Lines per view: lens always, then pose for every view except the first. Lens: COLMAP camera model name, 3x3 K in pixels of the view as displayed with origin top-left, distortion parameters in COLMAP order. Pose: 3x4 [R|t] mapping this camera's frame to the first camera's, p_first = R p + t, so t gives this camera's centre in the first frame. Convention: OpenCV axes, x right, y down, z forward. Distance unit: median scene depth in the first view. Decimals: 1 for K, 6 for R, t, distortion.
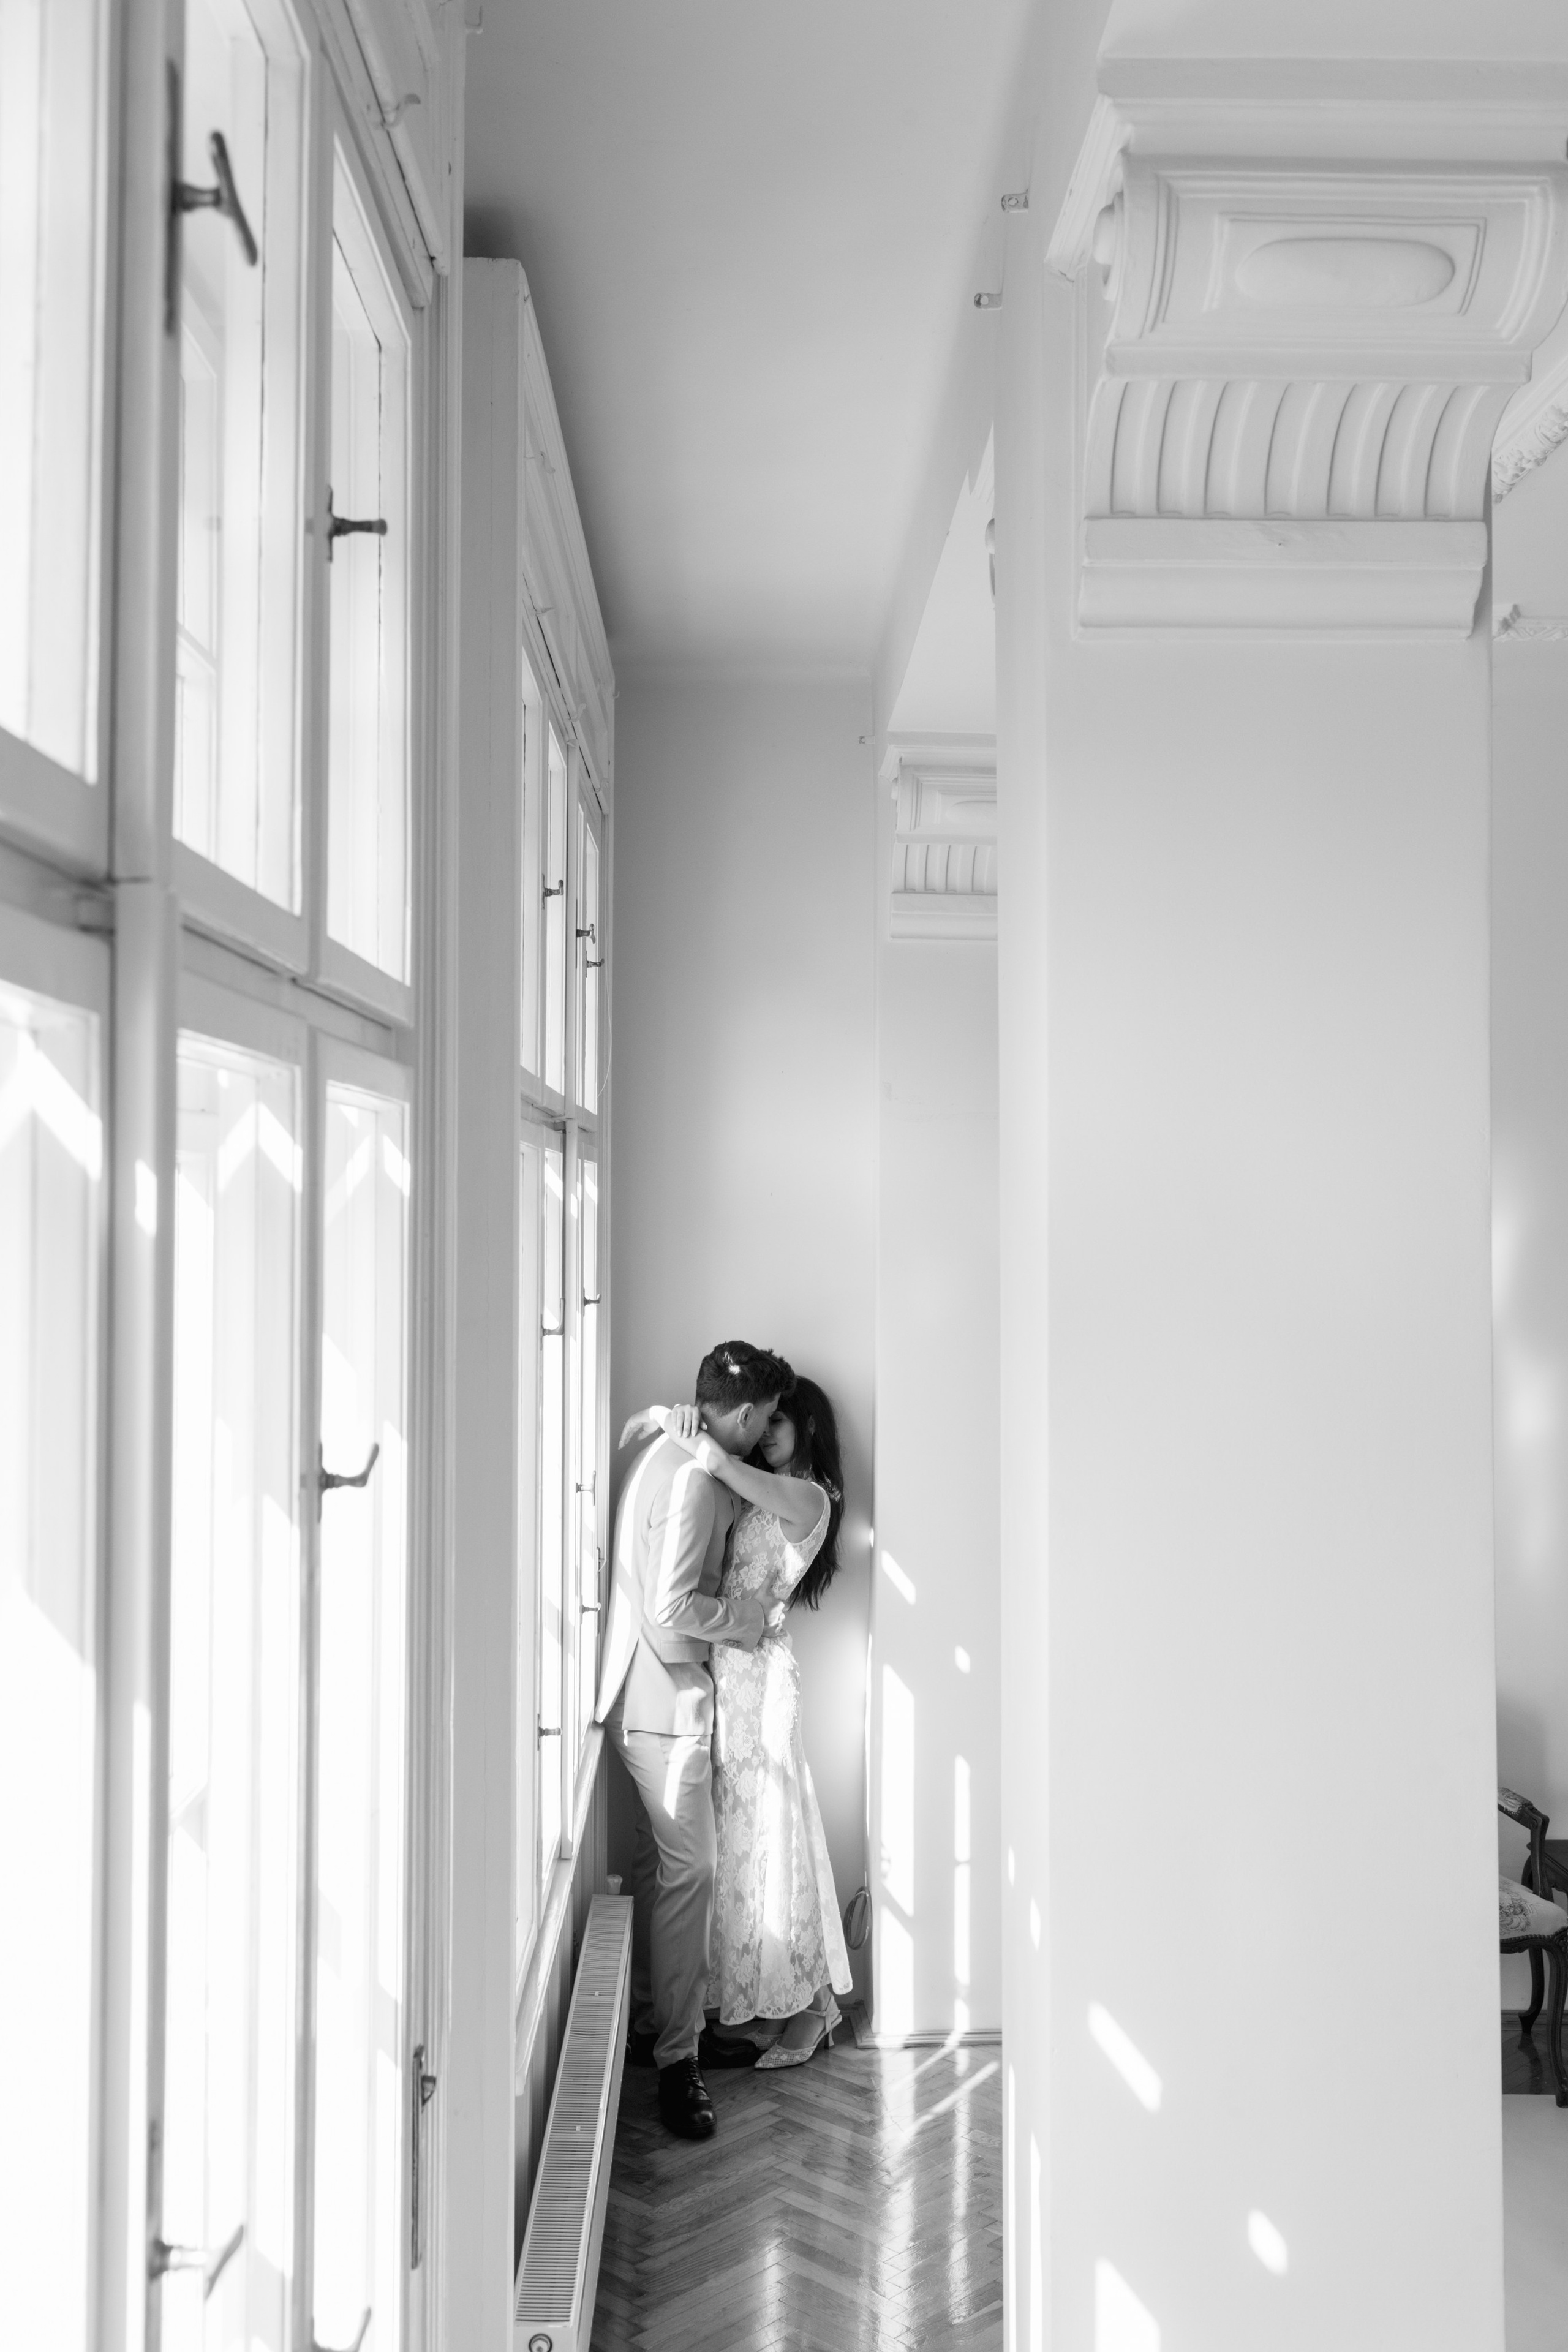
lens RADIAL K [[2247.7, 0, 784.0], [0, 2247.7, 1176.0], [0, 0, 1]] dist [0.007013, 0.012077]
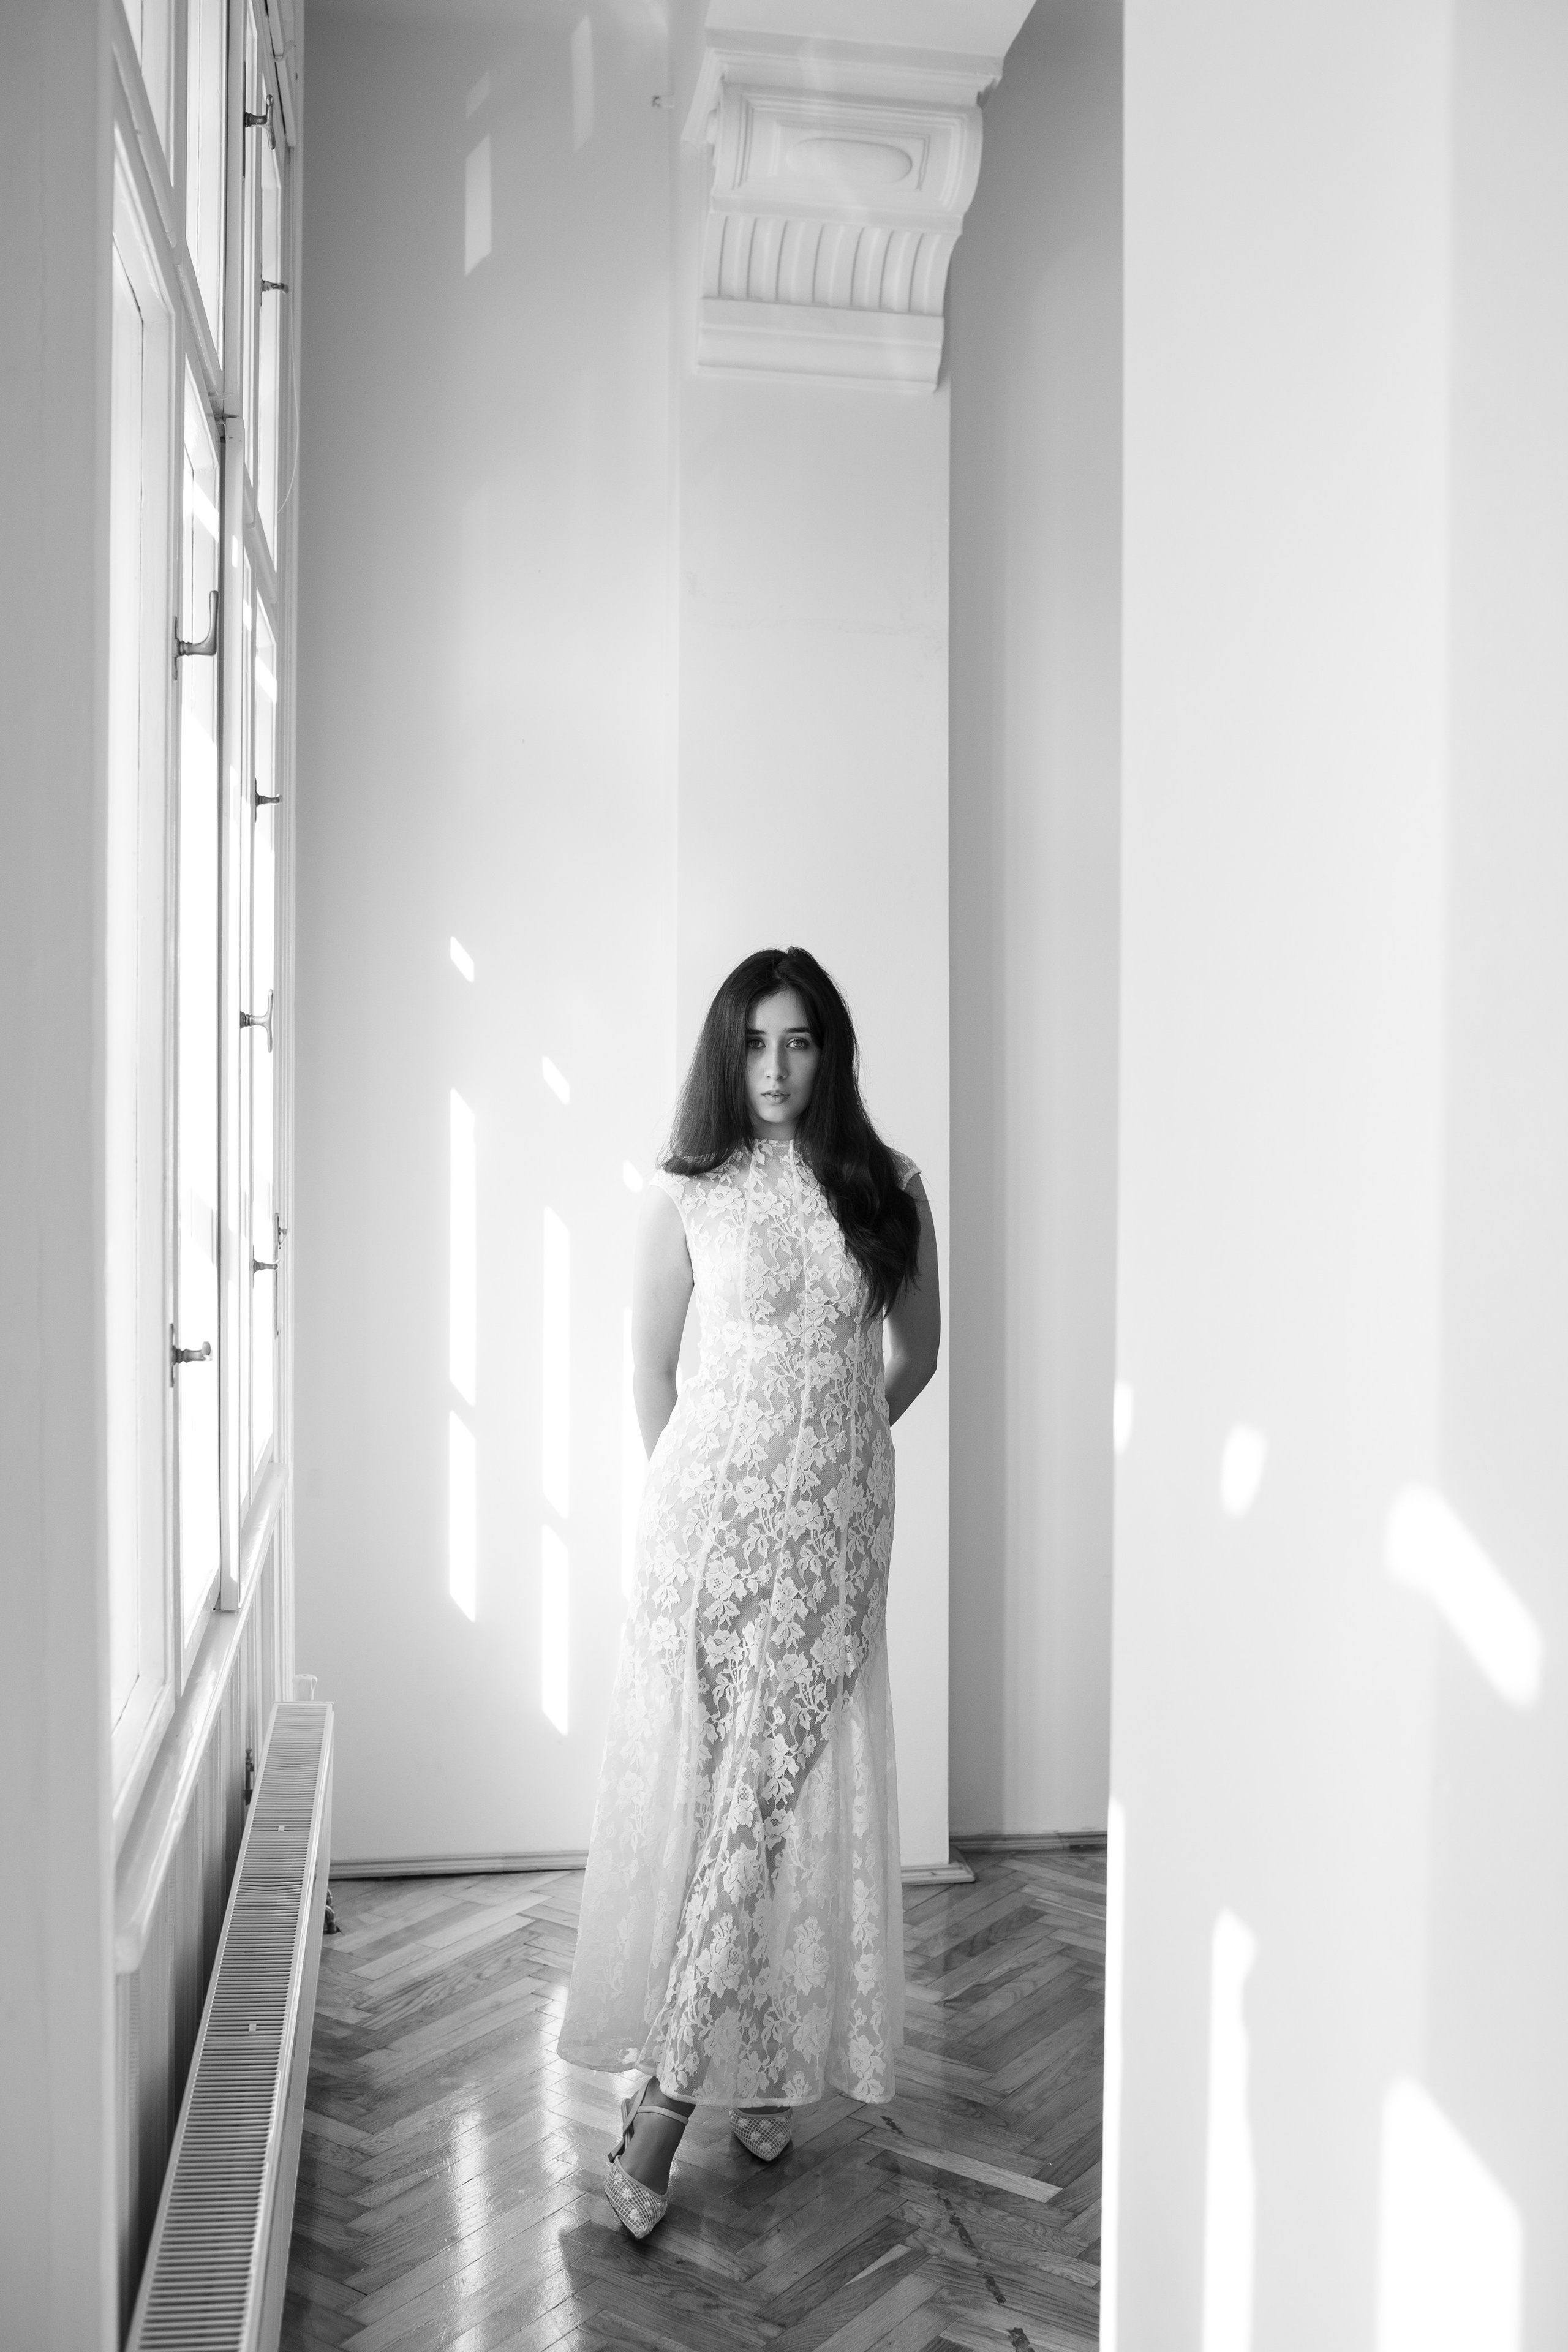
lens RADIAL K [[2269.9, 0, 784.0], [0, 2269.9, 1176.0], [0, 0, 1]] dist [-0.097350, 0.130457]
pose [[0.990462, 0.000312, 0.137786, -0.053085], [-0.006576, 0.998965, 0.045011, 0.268626], [-0.137629, -0.045488, 0.989439, 0.639050]]
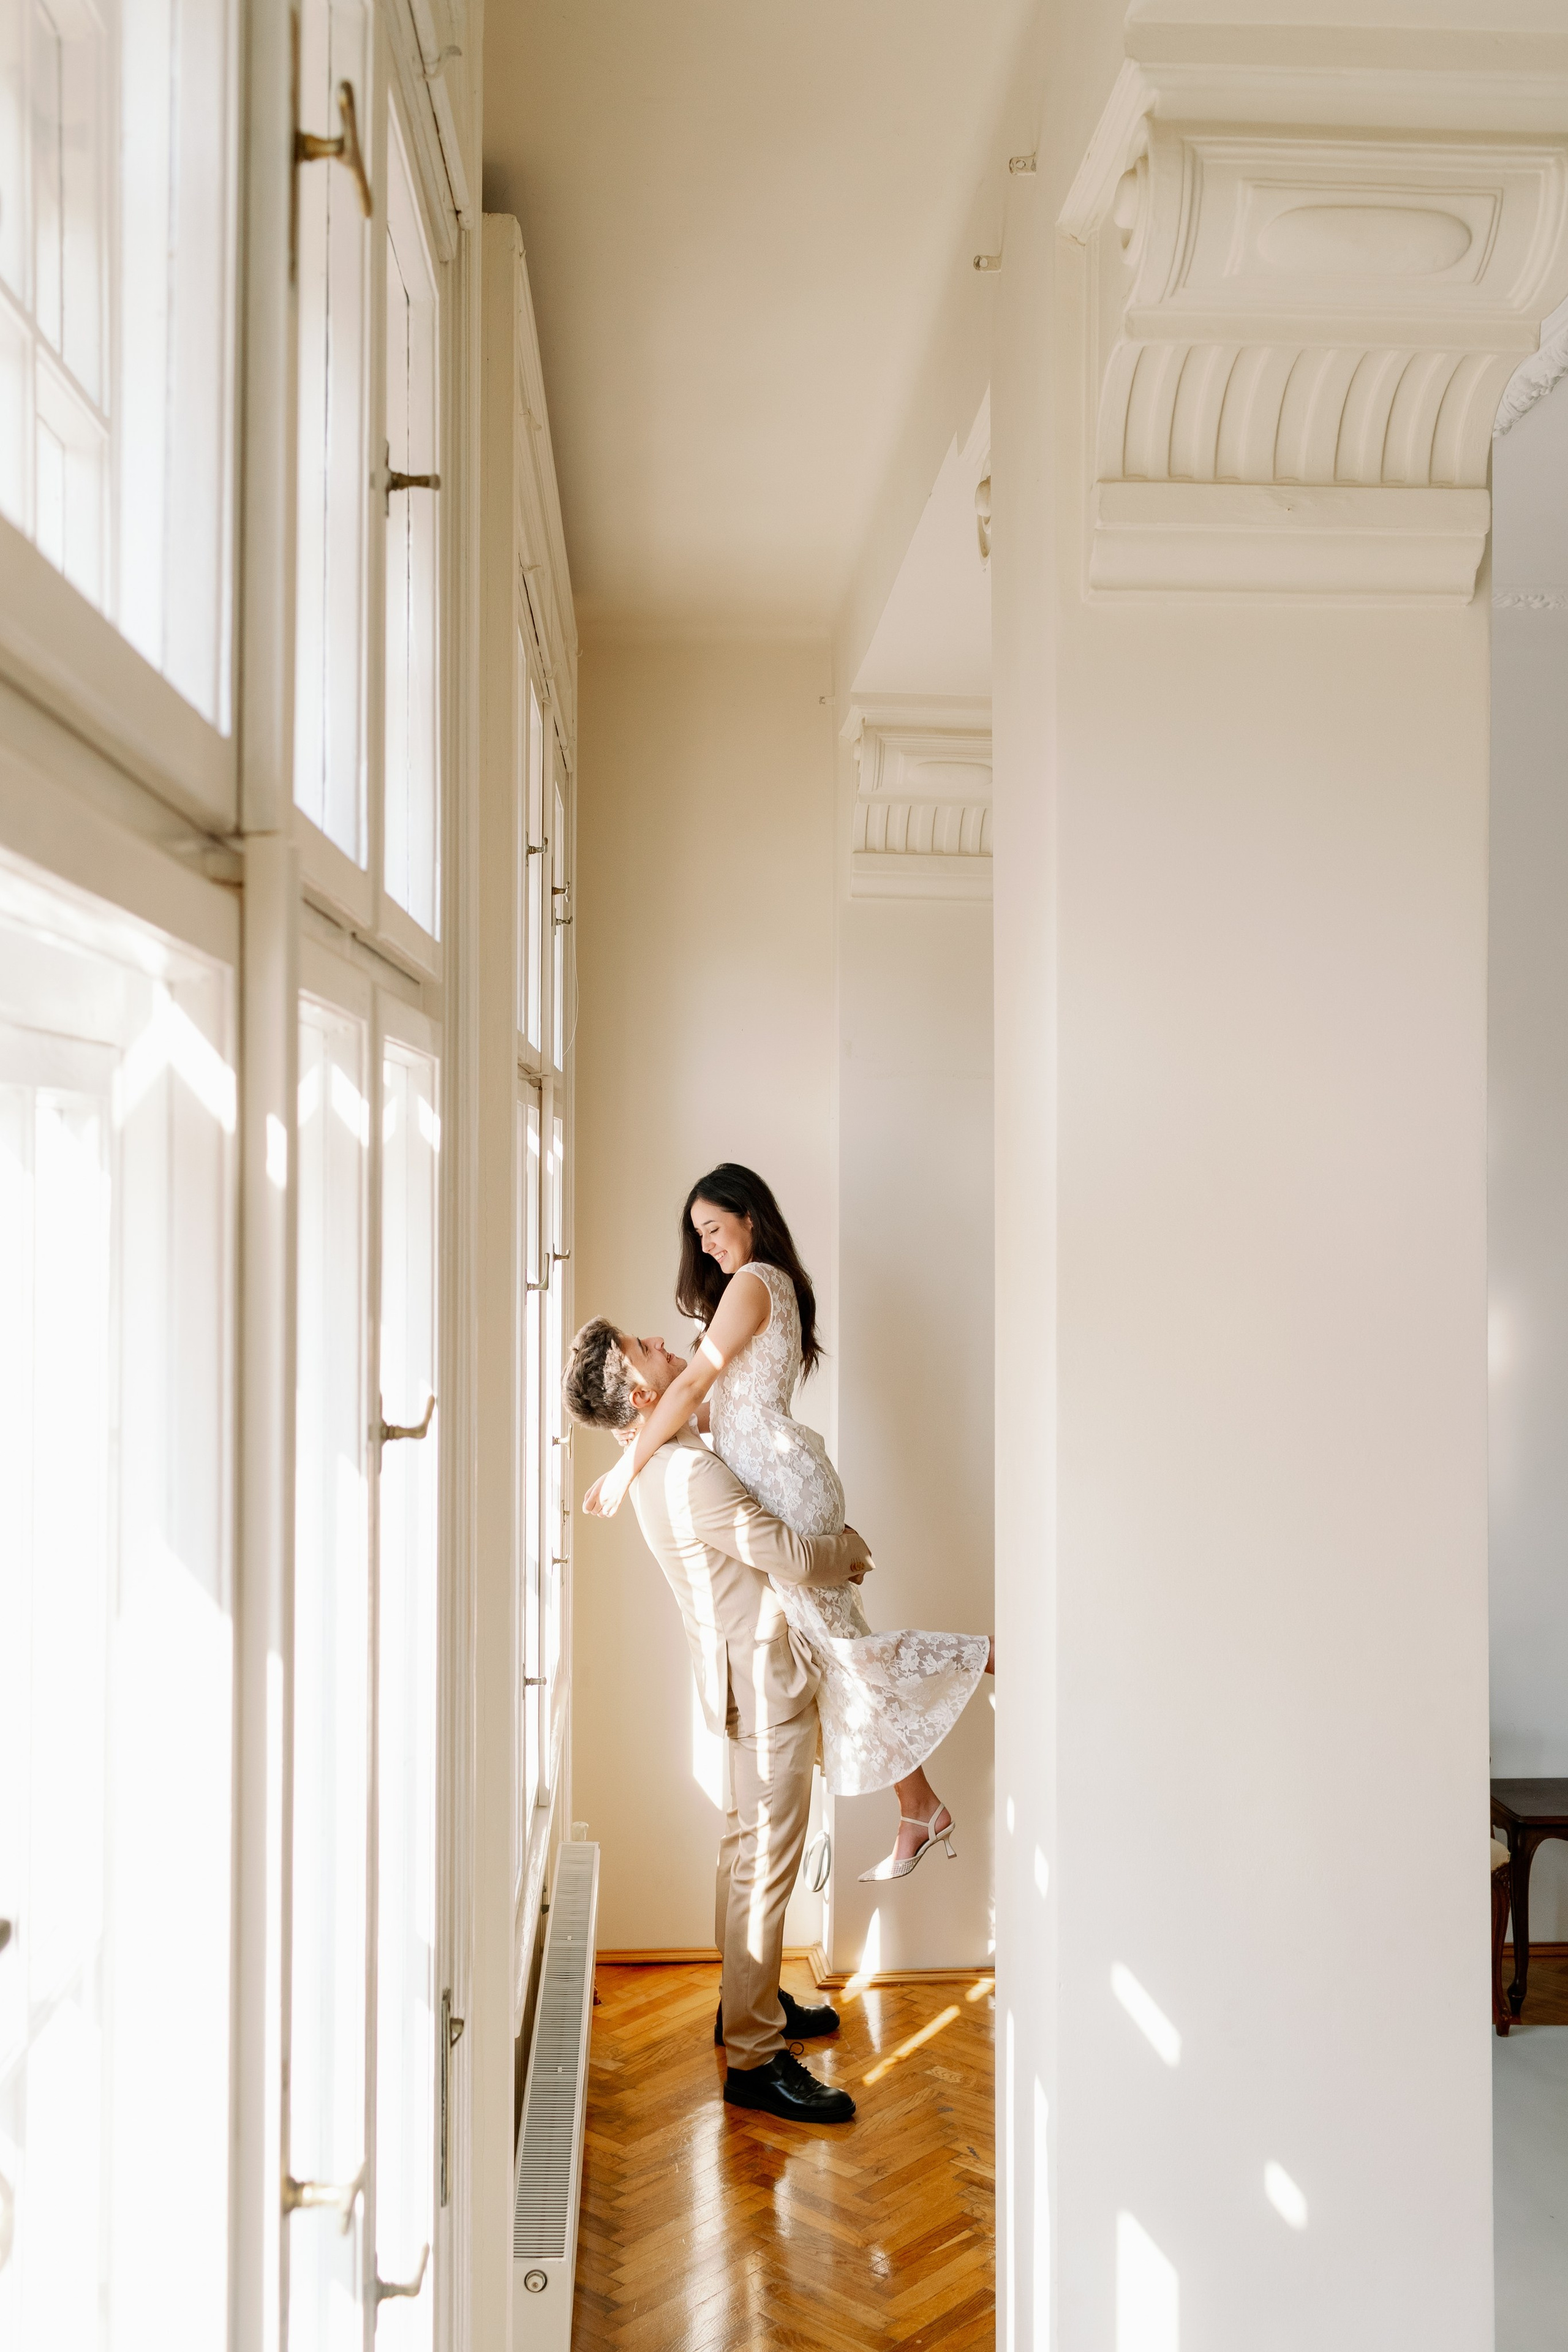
lens RADIAL K [[2223.4, 0, 784.0], [0, 2223.4, 1176.0], [0, 0, 1]] dist [0.011222, 0.003150]
pose [[0.999325, -0.000092, 0.036749, -0.044304], [-0.000605, 0.999820, 0.018952, 0.001054], [-0.036745, -0.018962, 0.999145, -0.001082]]
